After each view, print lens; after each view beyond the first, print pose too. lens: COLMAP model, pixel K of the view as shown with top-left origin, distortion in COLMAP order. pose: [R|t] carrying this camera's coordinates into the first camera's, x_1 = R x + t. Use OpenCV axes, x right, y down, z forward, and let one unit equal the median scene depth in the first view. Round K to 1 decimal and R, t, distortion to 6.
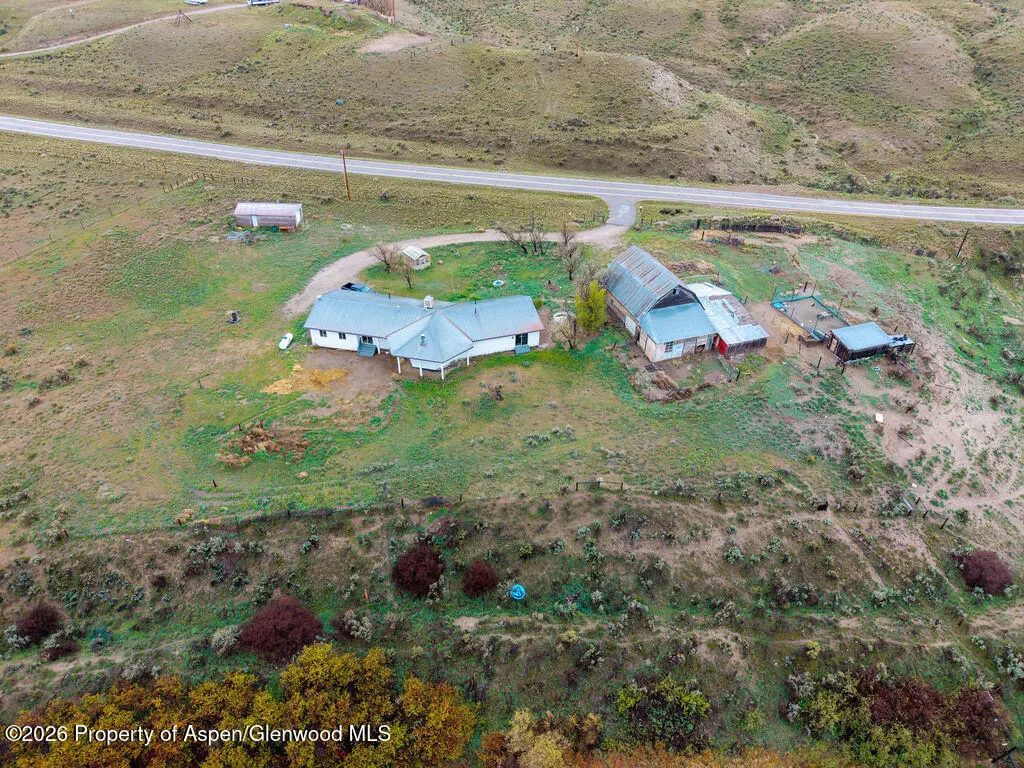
lens RADIAL K [[683.2, 0, 512.0], [0, 683.2, 384.0], [0, 0, 1]] dist [0.027357, -0.025529]
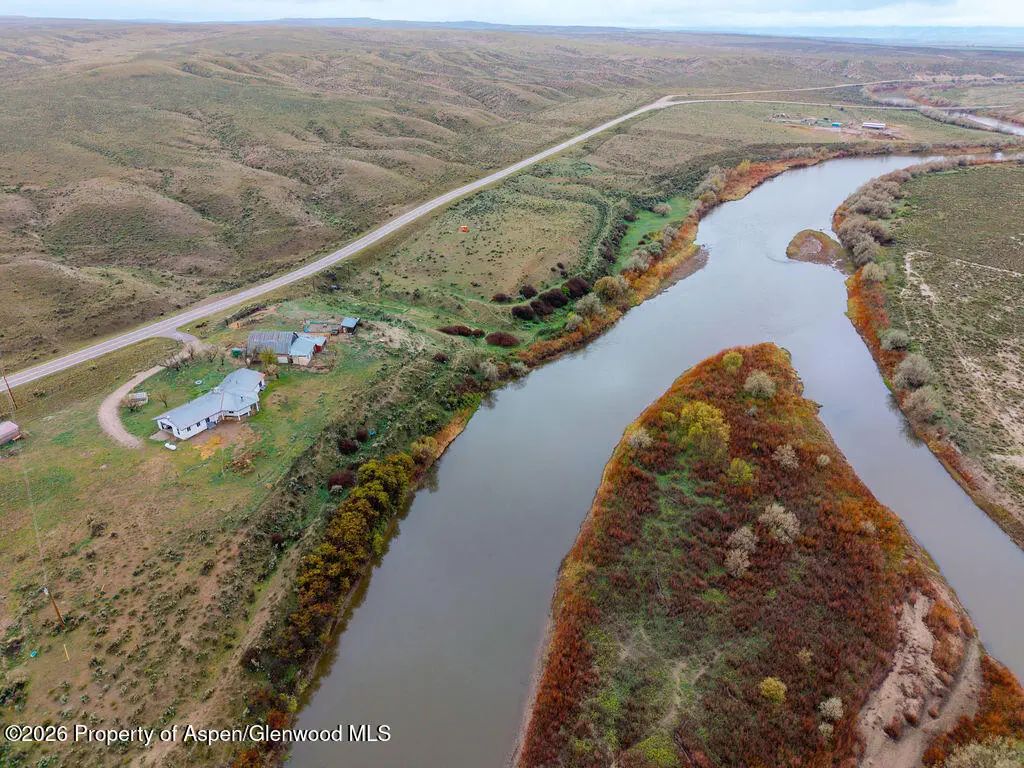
lens RADIAL K [[683.2, 0, 512.0], [0, 683.2, 384.0], [0, 0, 1]] dist [0.027357, -0.025529]
pose [[0.347307, -0.444545, 0.825686, -1.484114], [0.553490, 0.807944, 0.202179, -0.066949], [-0.756986, 0.386791, 0.526655, -0.684857]]
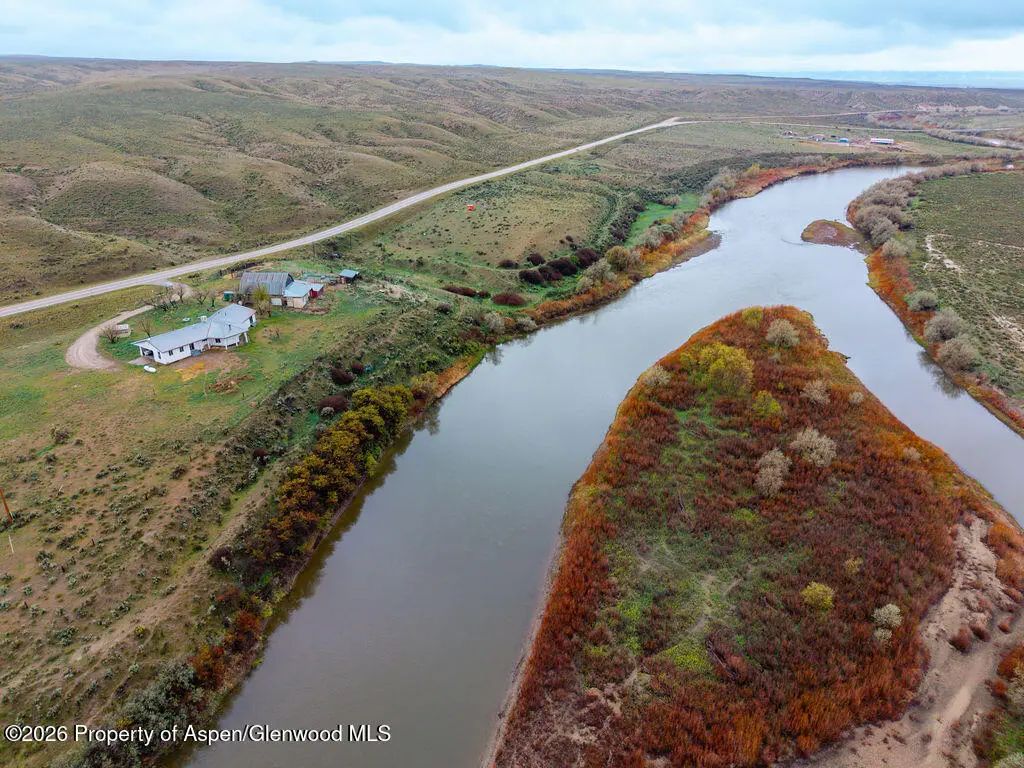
lens RADIAL K [[683.2, 0, 512.0], [0, 683.2, 384.0], [0, 0, 1]] dist [0.027357, -0.025529]
pose [[0.357216, -0.396519, 0.845677, -1.492086], [0.550564, 0.820785, 0.152287, 0.201689], [-0.754504, 0.411200, 0.511507, -0.490864]]
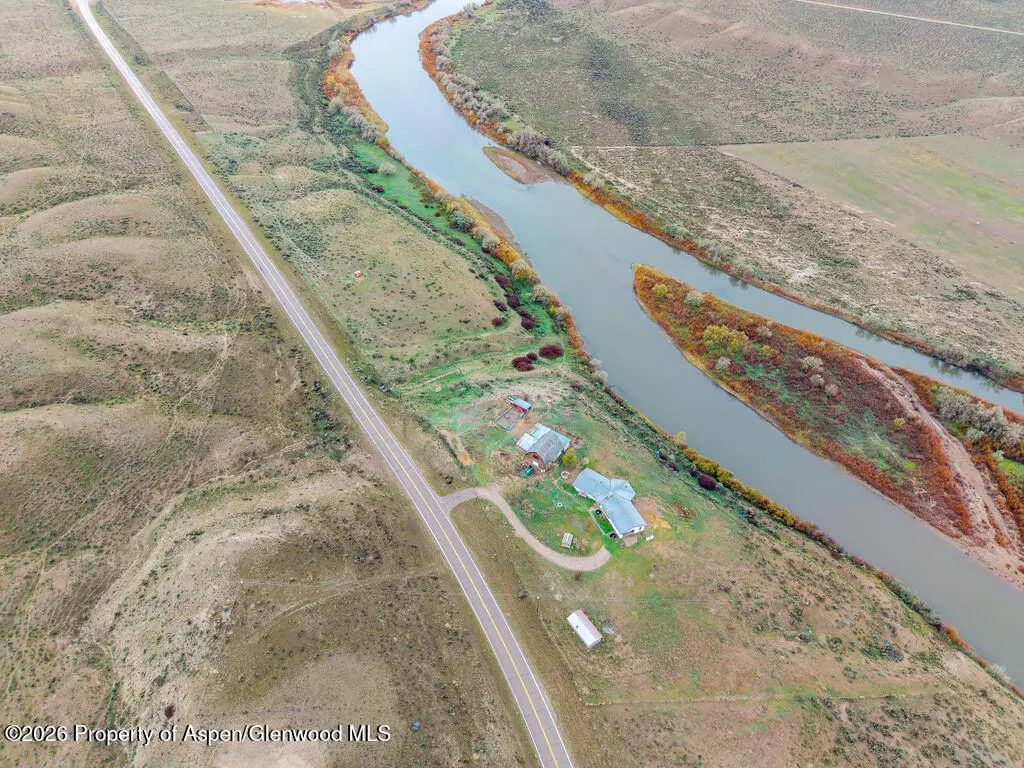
lens RADIAL K [[683.2, 0, 512.0], [0, 683.2, 384.0], [0, 0, 1]] dist [0.027357, -0.025529]
pose [[-0.571294, -0.573638, 0.586994, -1.278523], [0.456925, 0.371821, 0.808065, -2.727357], [-0.681794, 0.729855, 0.049690, 0.844399]]
